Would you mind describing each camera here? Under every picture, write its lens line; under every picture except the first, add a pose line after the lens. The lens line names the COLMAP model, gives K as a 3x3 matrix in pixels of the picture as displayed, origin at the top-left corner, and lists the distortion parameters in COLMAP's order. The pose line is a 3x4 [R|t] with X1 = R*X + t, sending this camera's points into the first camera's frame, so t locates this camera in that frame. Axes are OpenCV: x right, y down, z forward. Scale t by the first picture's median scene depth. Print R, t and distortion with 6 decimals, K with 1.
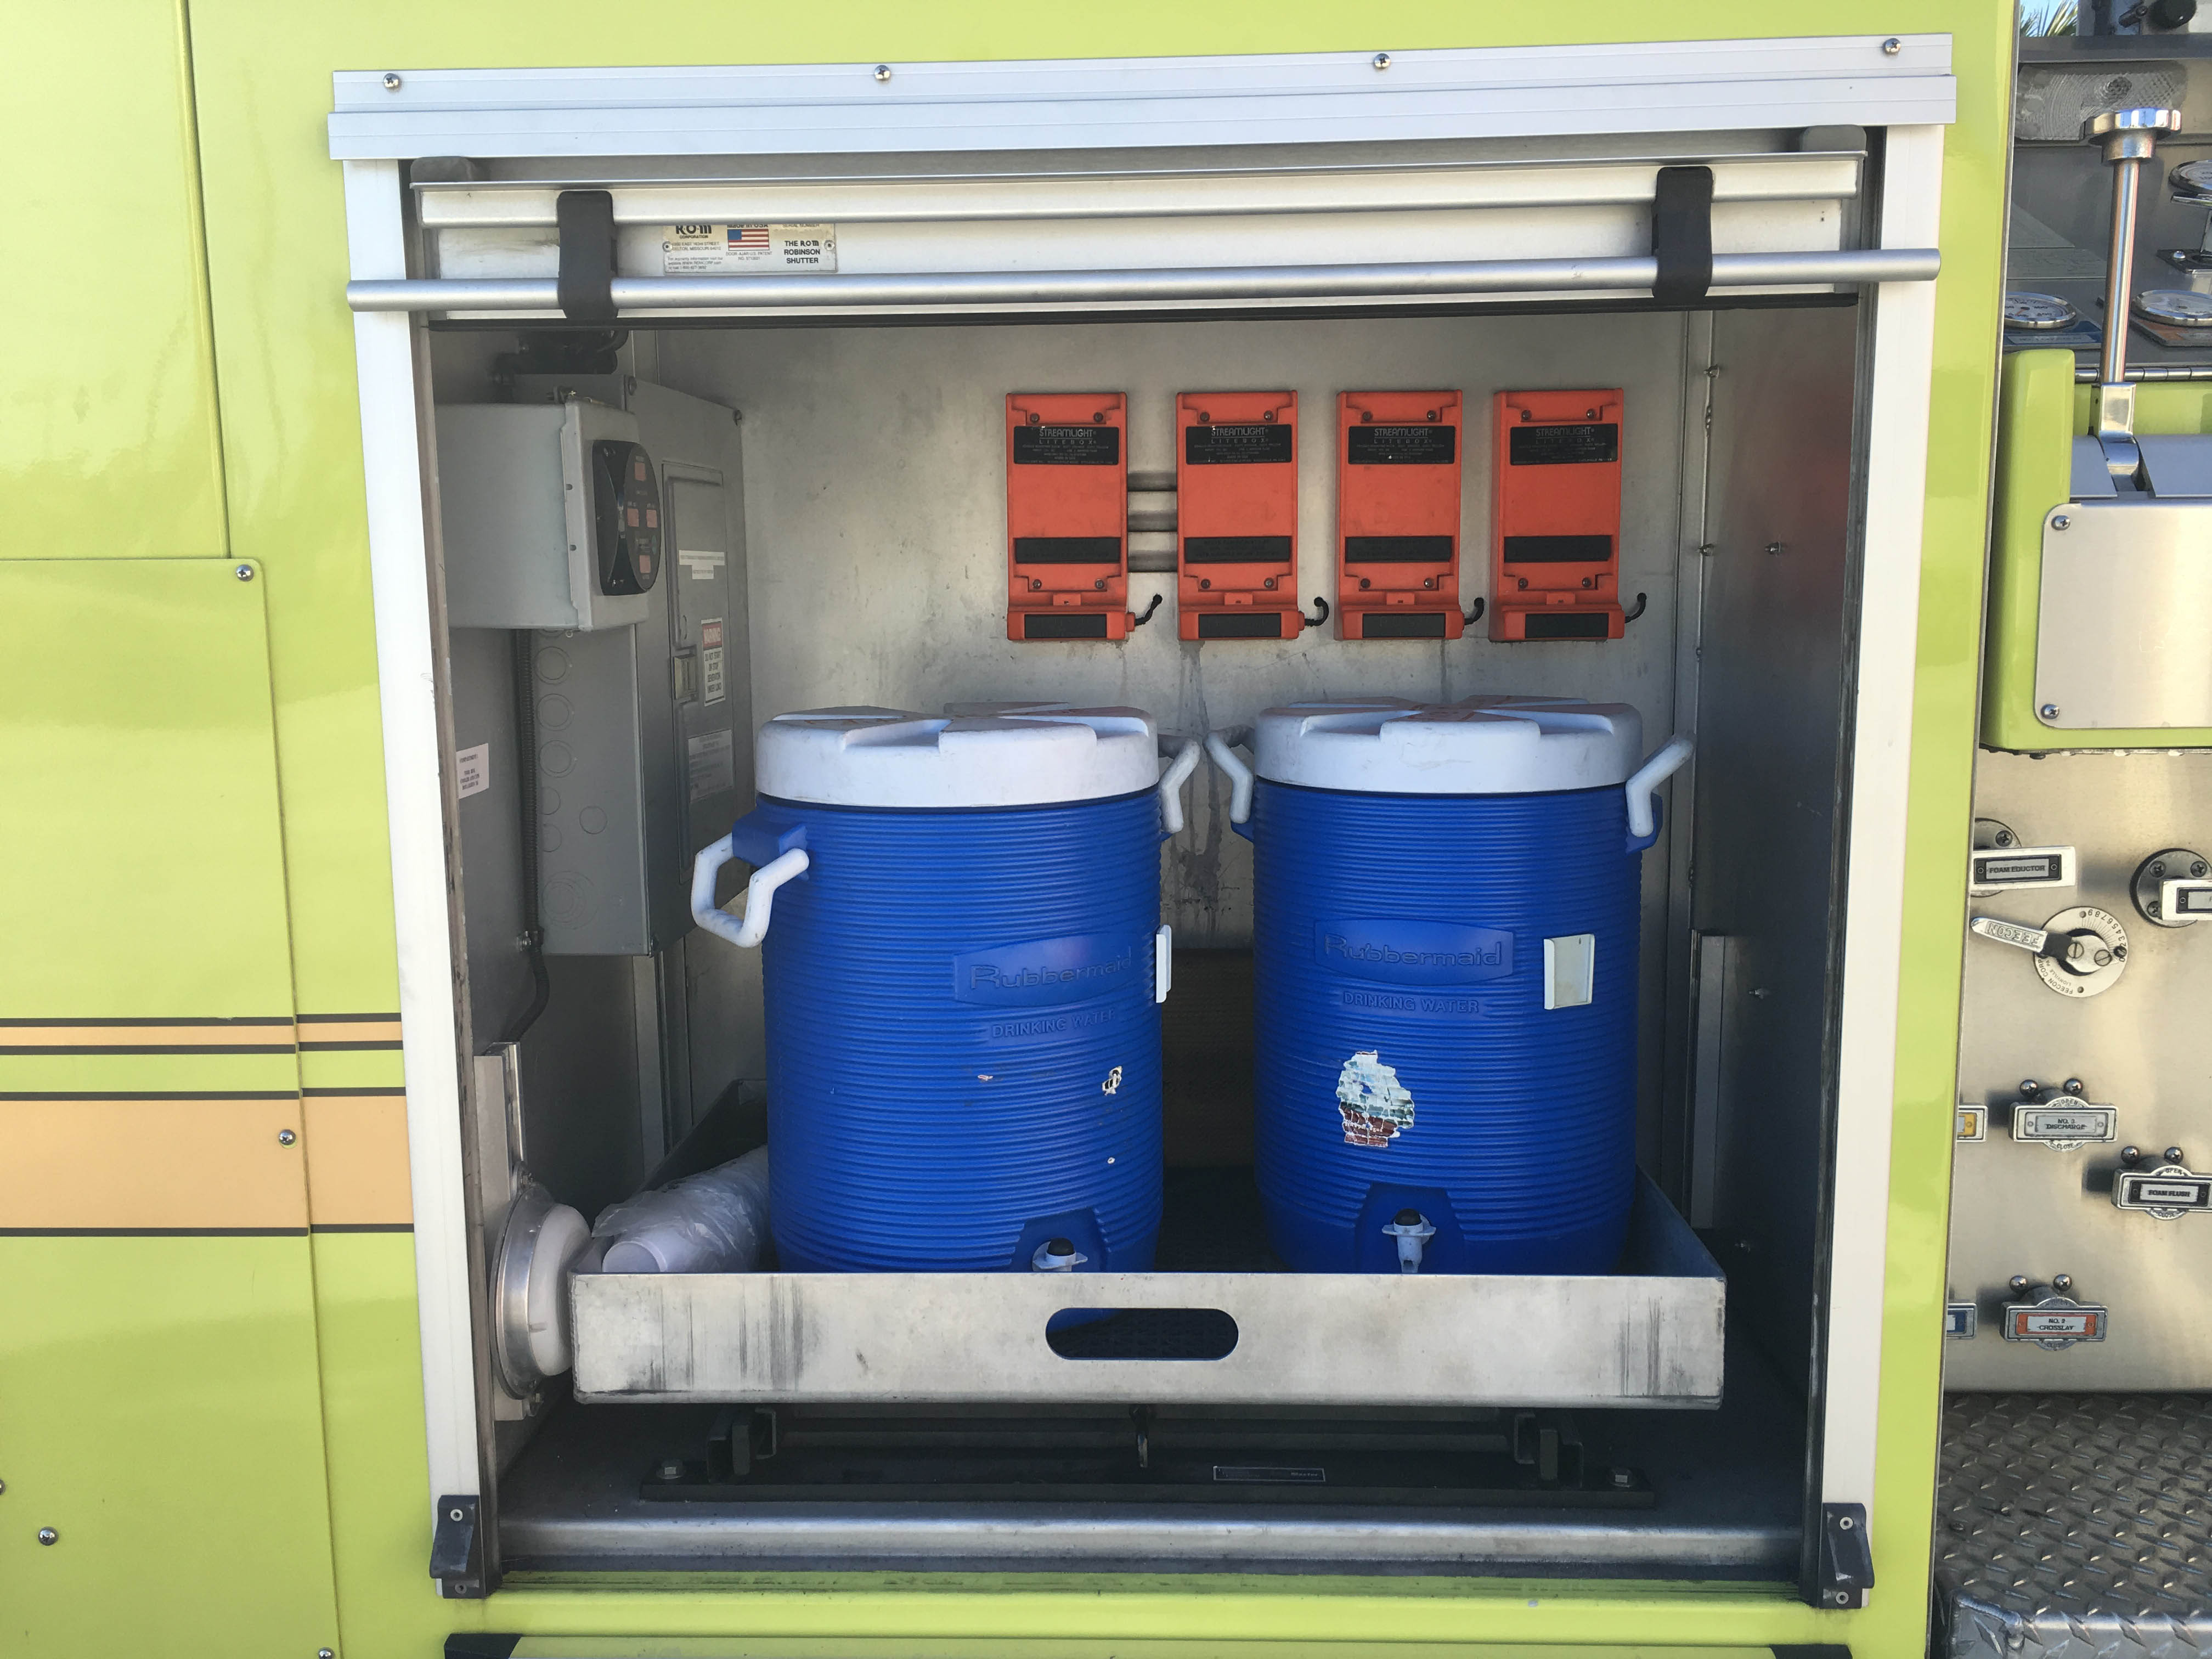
lens RADIAL K [[1854.4, 0, 1106.9], [0, 1854.4, 832.3], [0, 0, 1]] dist [0.080454, -0.108736]
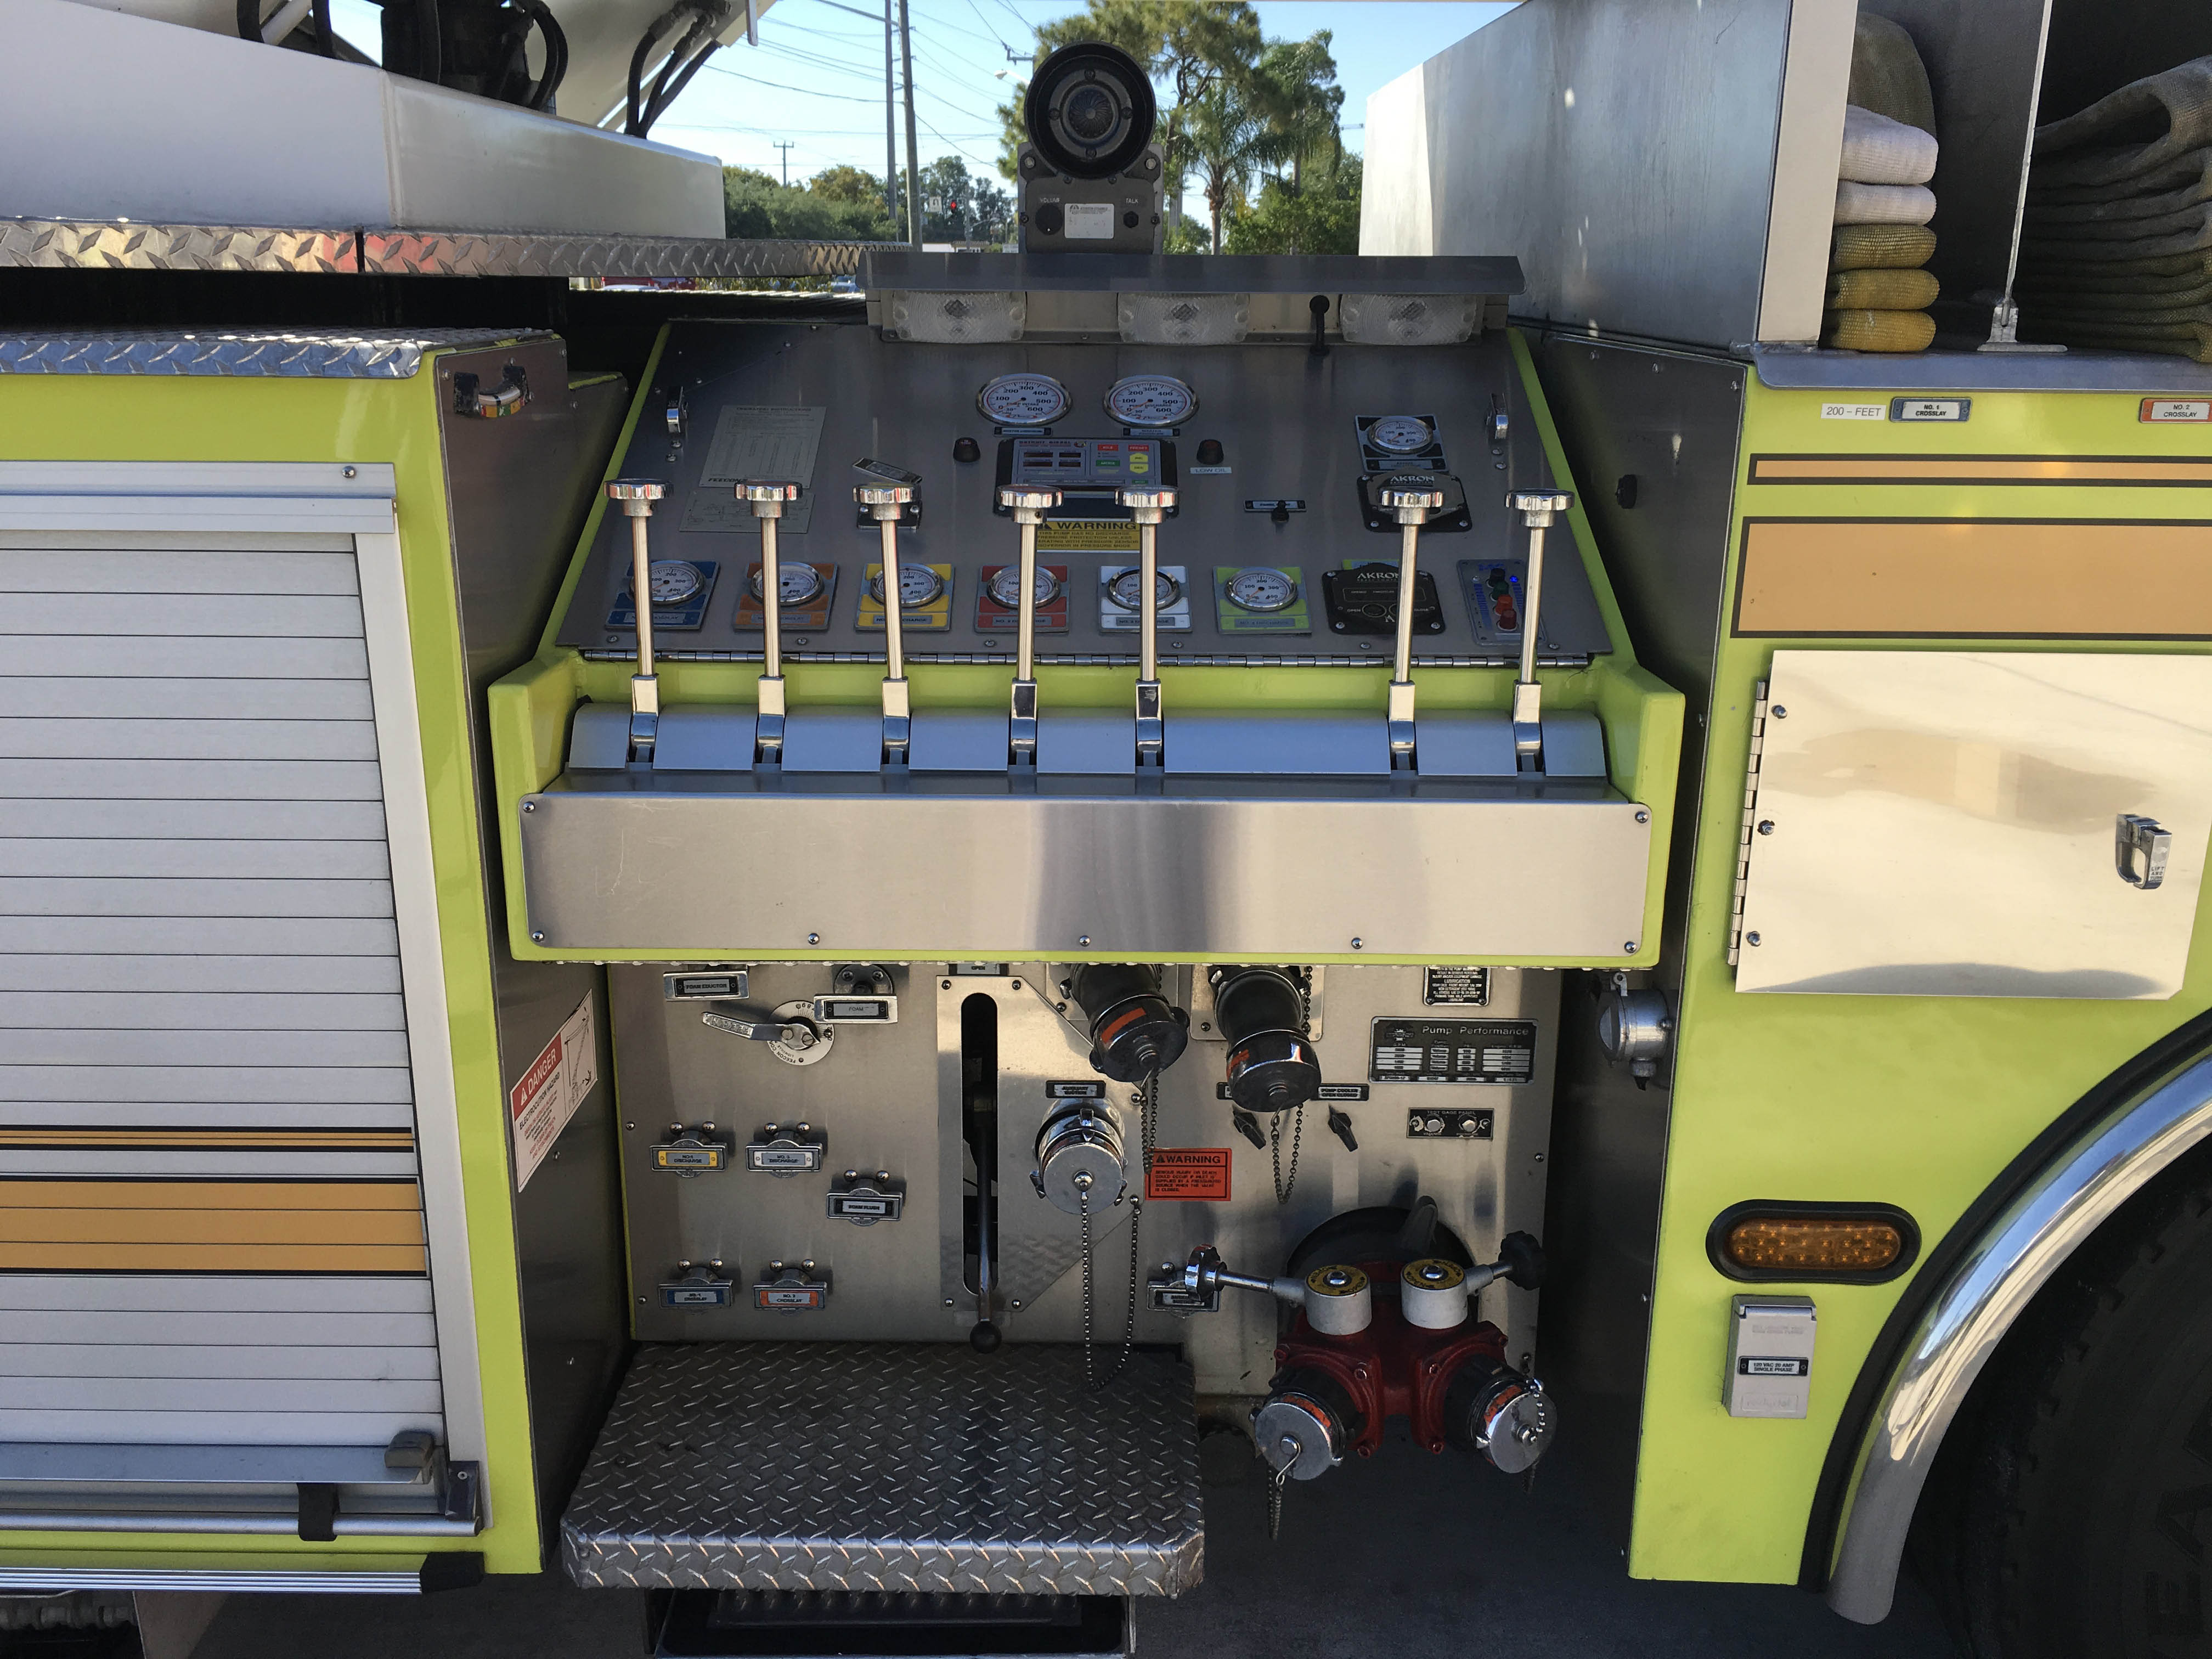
lens RADIAL K [[1854.4, 0, 1101.0], [0, 1854.4, 819.0], [0, 0, 1]] dist [0.080454, -0.108736]
pose [[0.999200, 0.012779, 0.037898, 0.680556], [-0.018189, 0.989111, 0.146040, -0.283987], [-0.035619, -0.146612, 0.988553, -0.291224]]
